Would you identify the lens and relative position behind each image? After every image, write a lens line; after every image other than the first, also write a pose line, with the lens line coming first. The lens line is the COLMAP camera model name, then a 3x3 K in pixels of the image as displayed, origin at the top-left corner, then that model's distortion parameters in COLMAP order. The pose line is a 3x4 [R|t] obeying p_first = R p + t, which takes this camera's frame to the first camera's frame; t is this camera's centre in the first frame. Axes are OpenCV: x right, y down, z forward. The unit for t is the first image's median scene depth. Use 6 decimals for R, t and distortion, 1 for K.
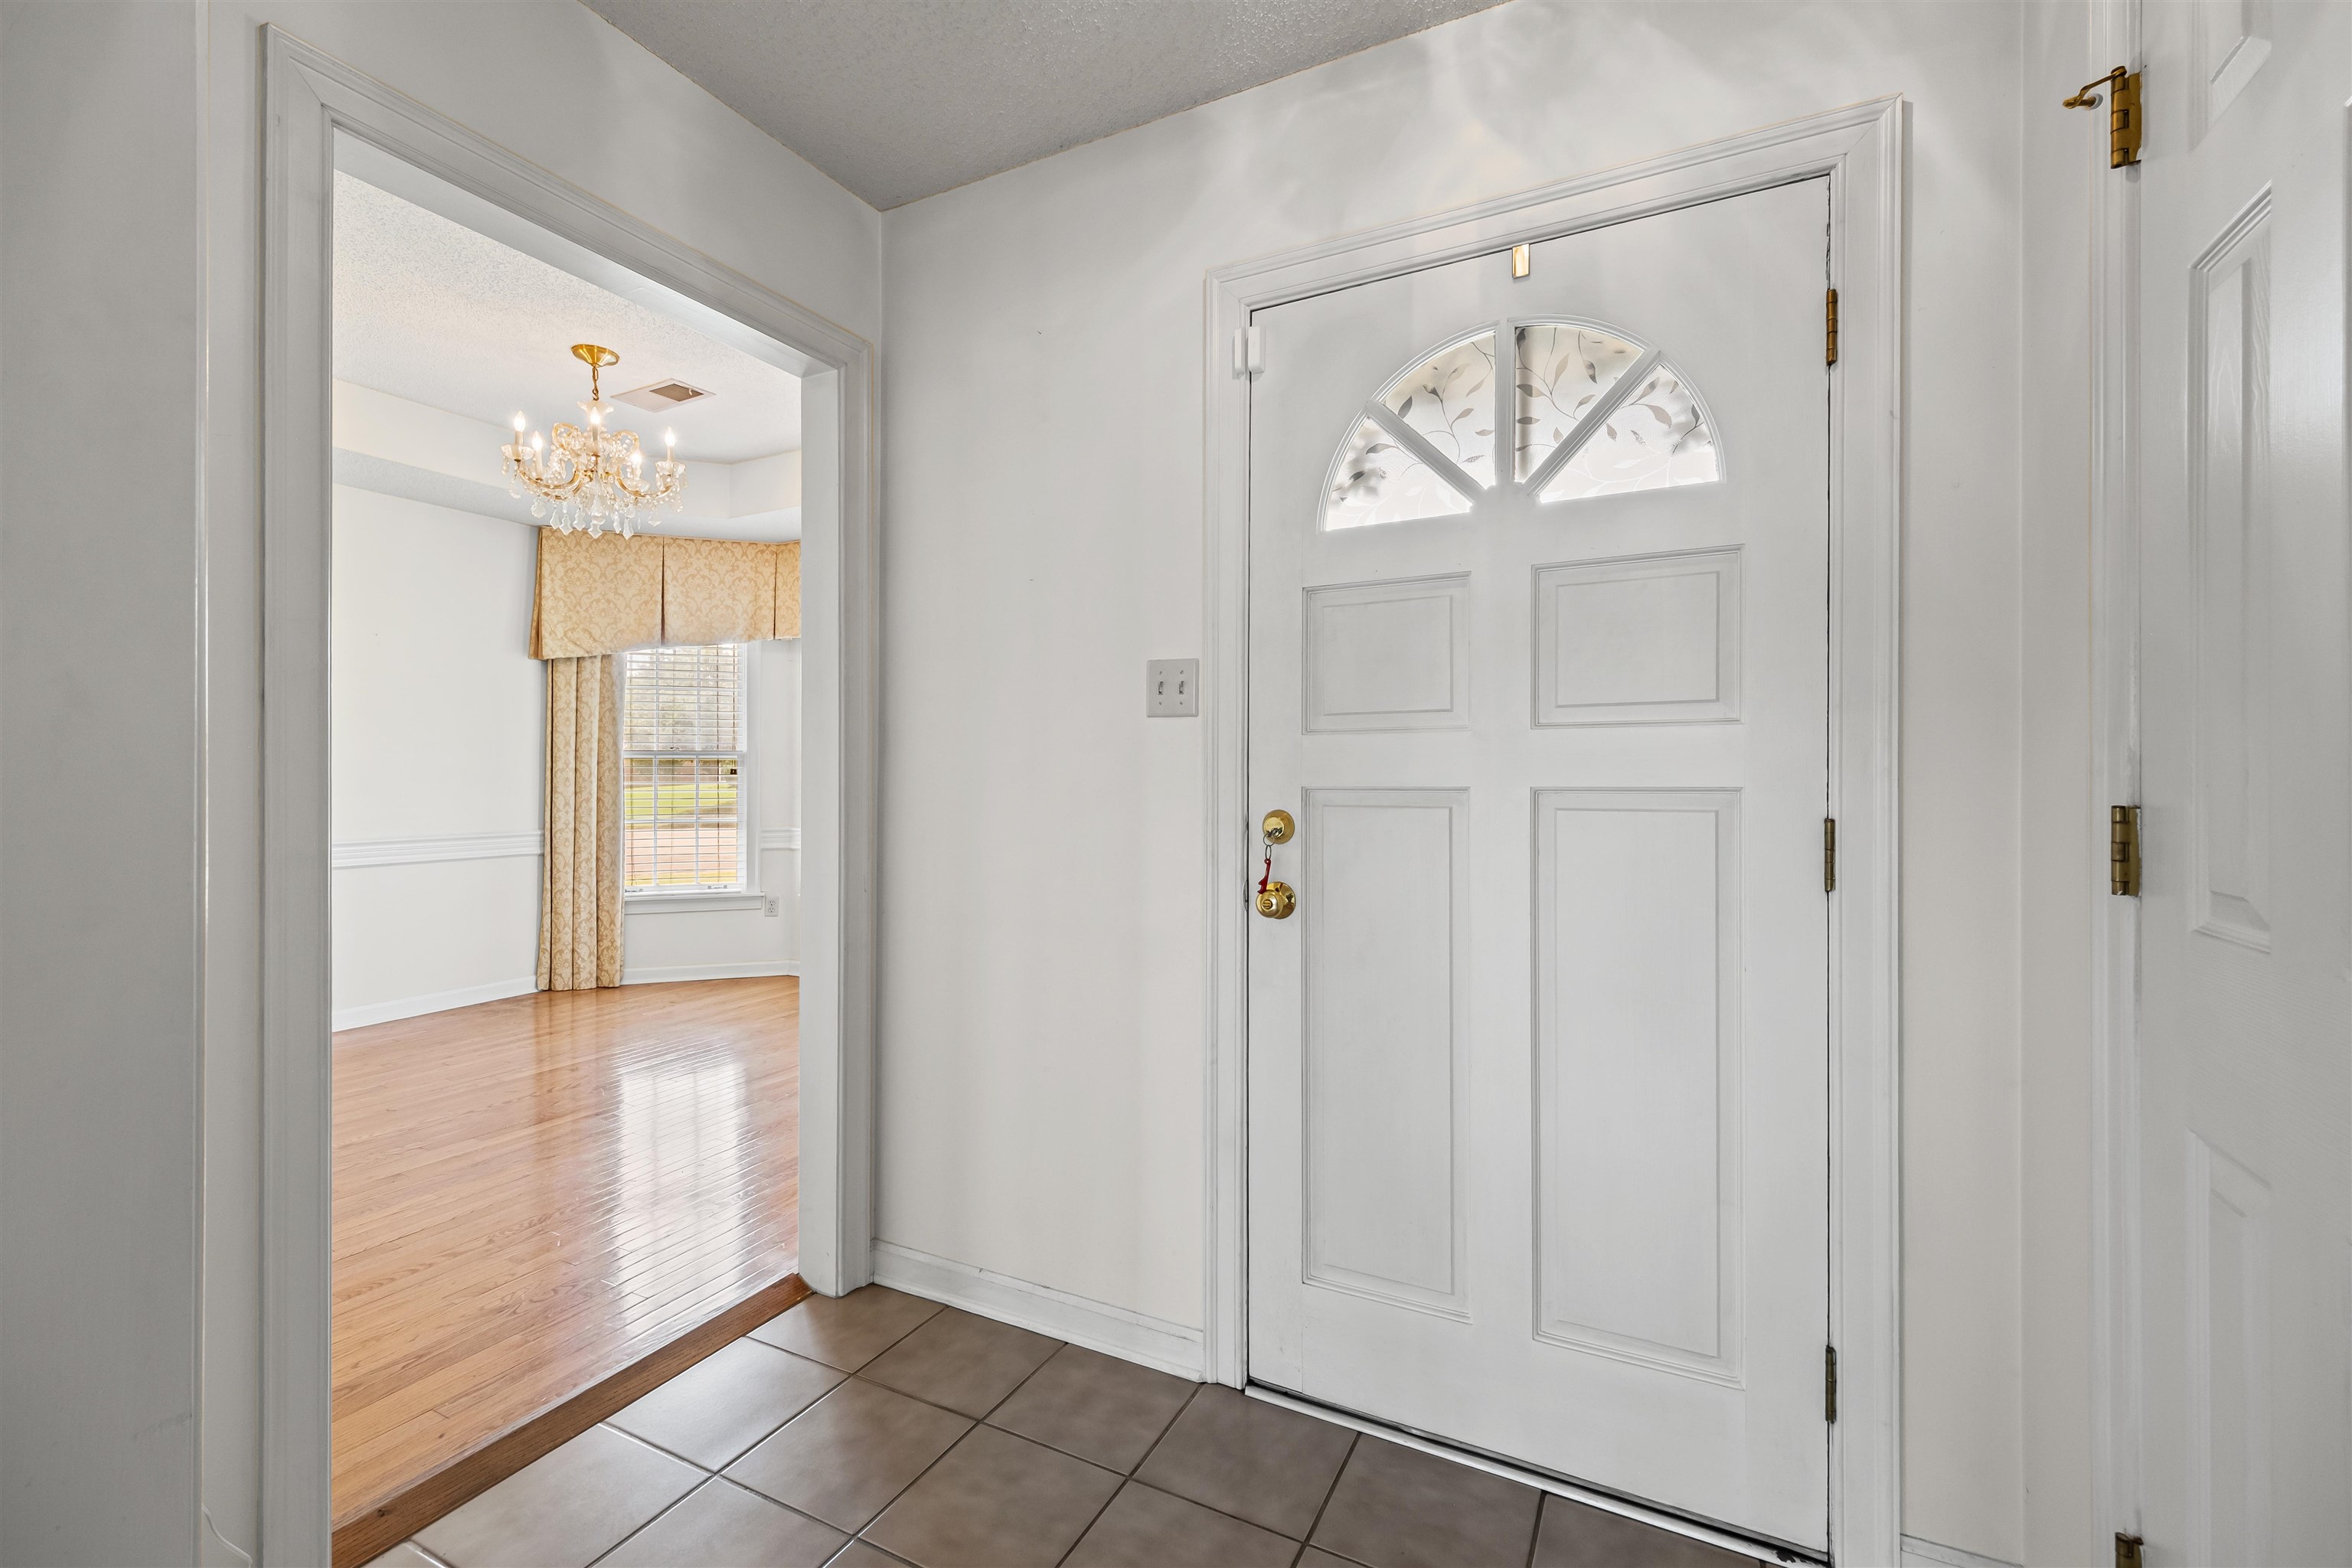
lens RADIAL K [[986.1, 0, 1174.4], [0, 986.1, 773.9], [0, 0, 1]] dist [0.009645, -0.002216]
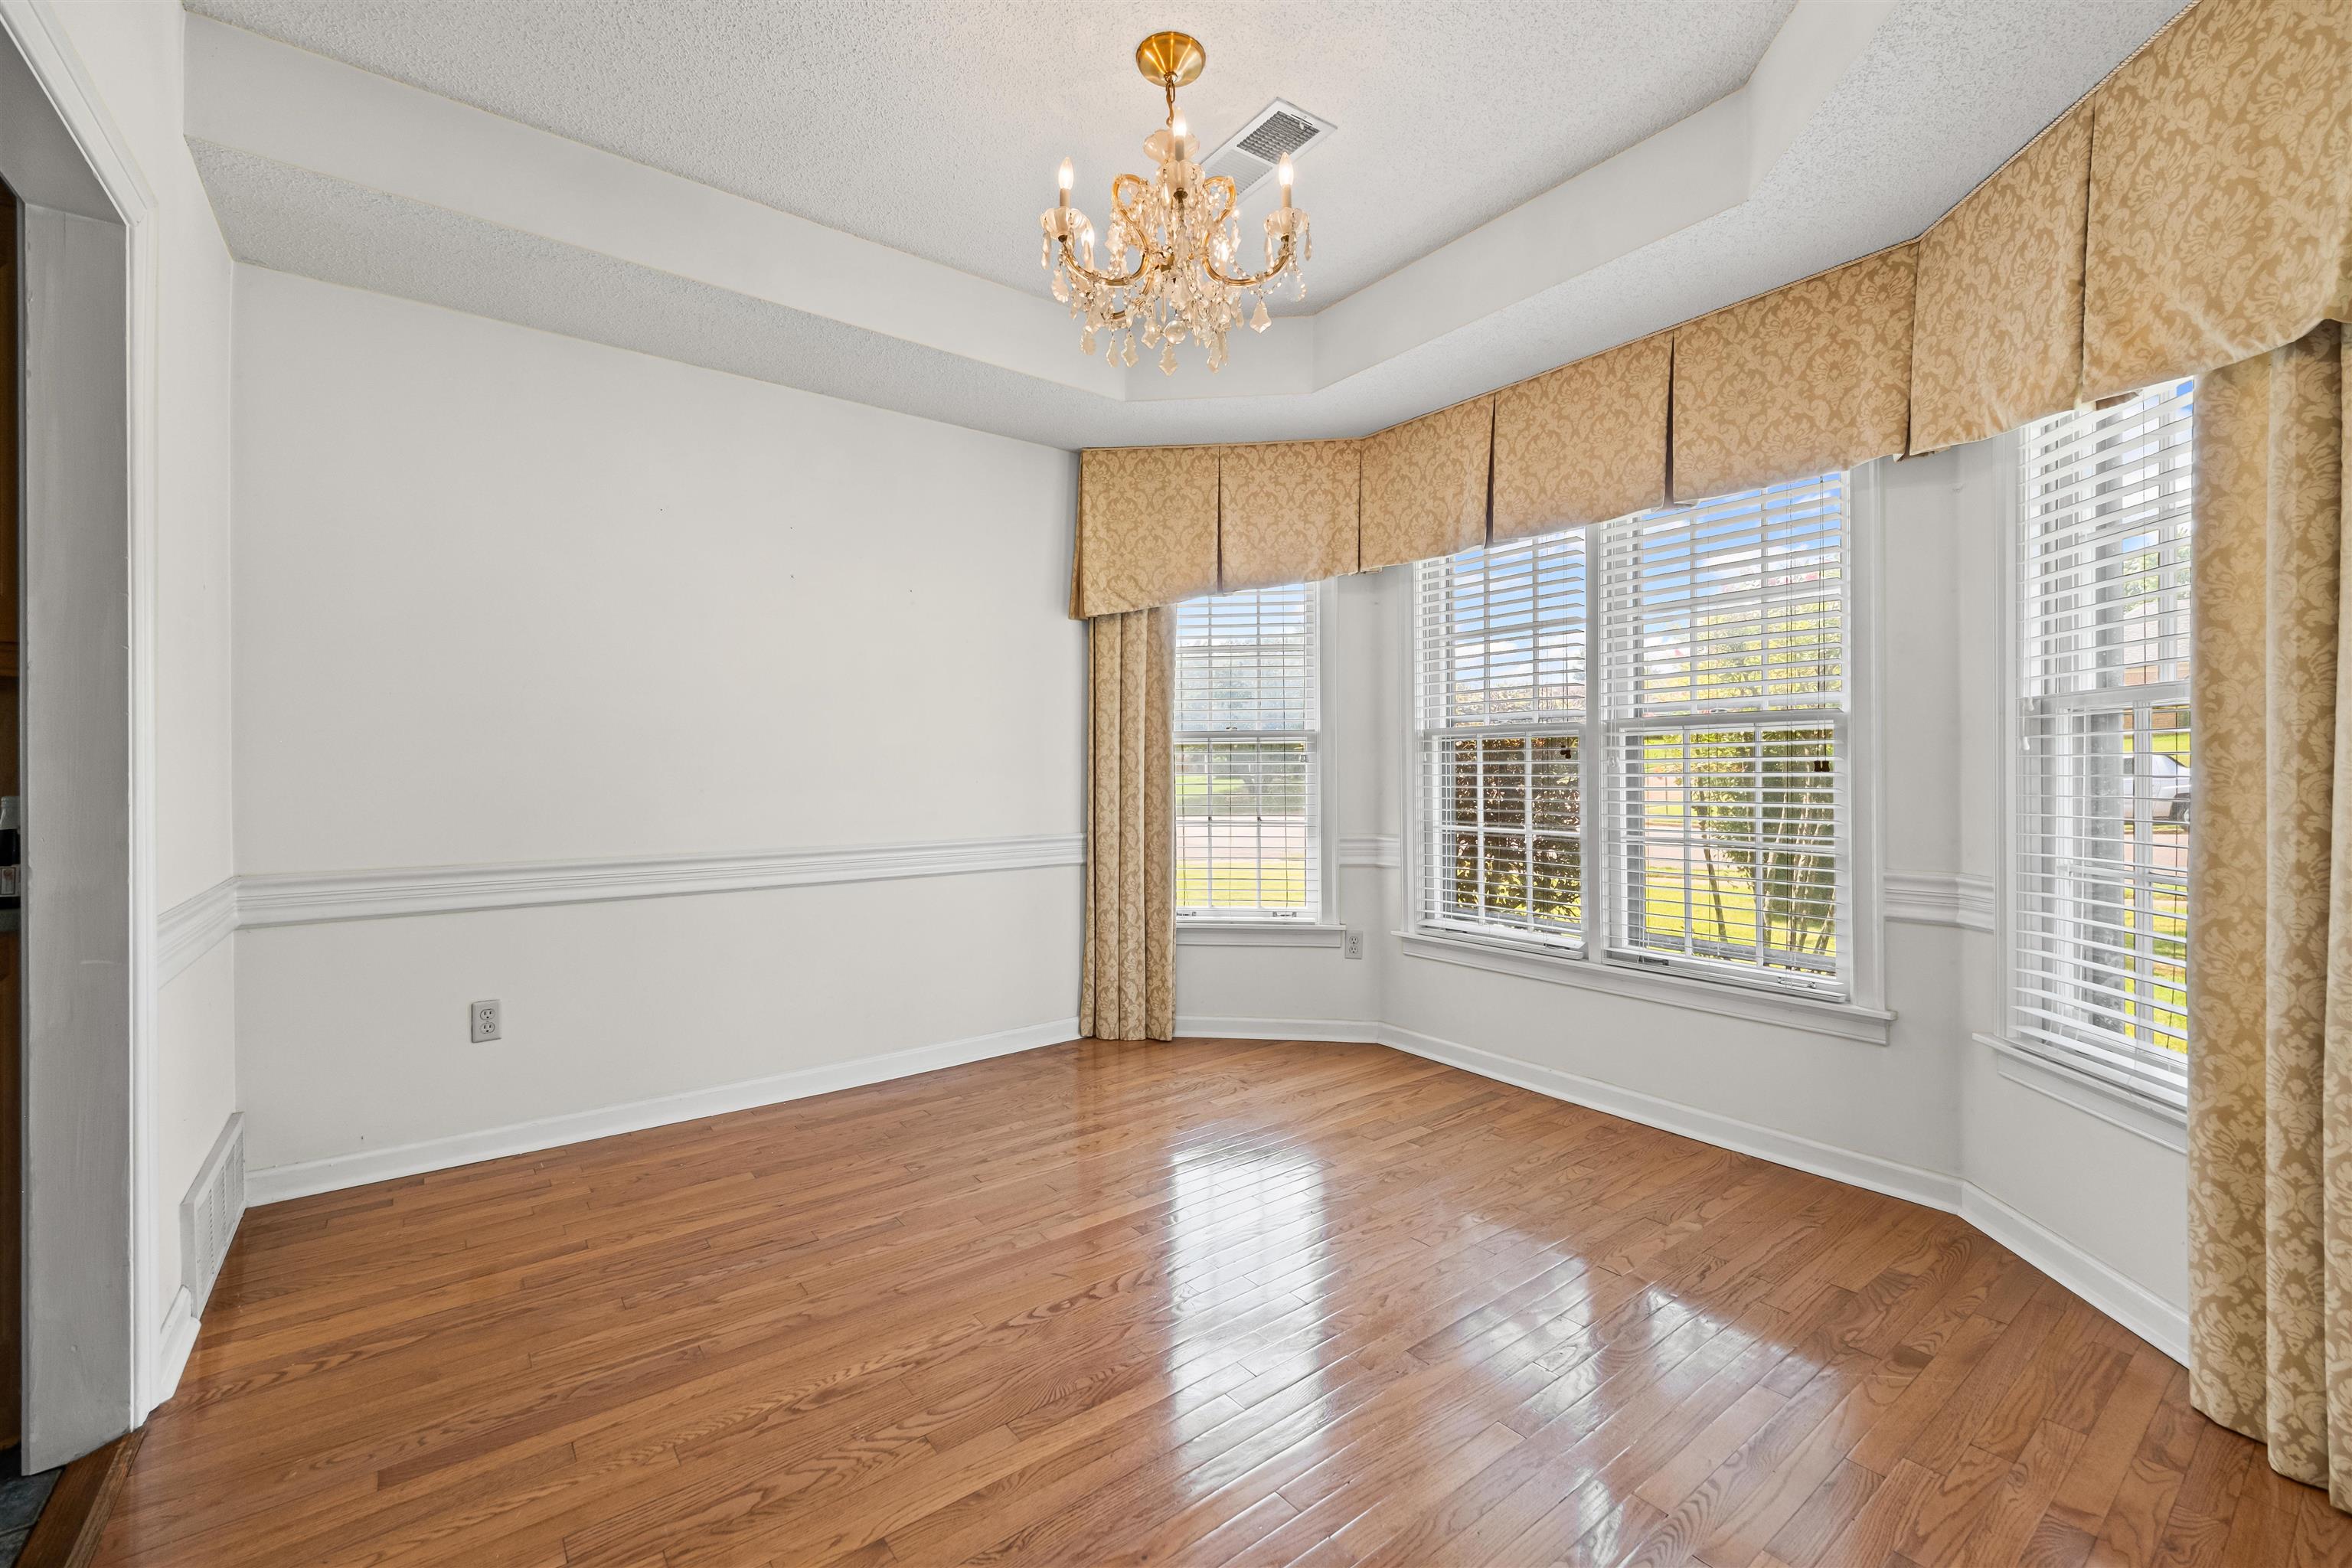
lens RADIAL K [[975.5, 0, 1194.2], [0, 975.5, 759.4], [0, 0, 1]] dist [0.023773, -0.001011]
pose [[0.905169, -0.009276, -0.424951, -0.224536], [0.006887, 0.999951, -0.007156, 0.003386], [0.424996, 0.003551, 0.905188, 0.326065]]
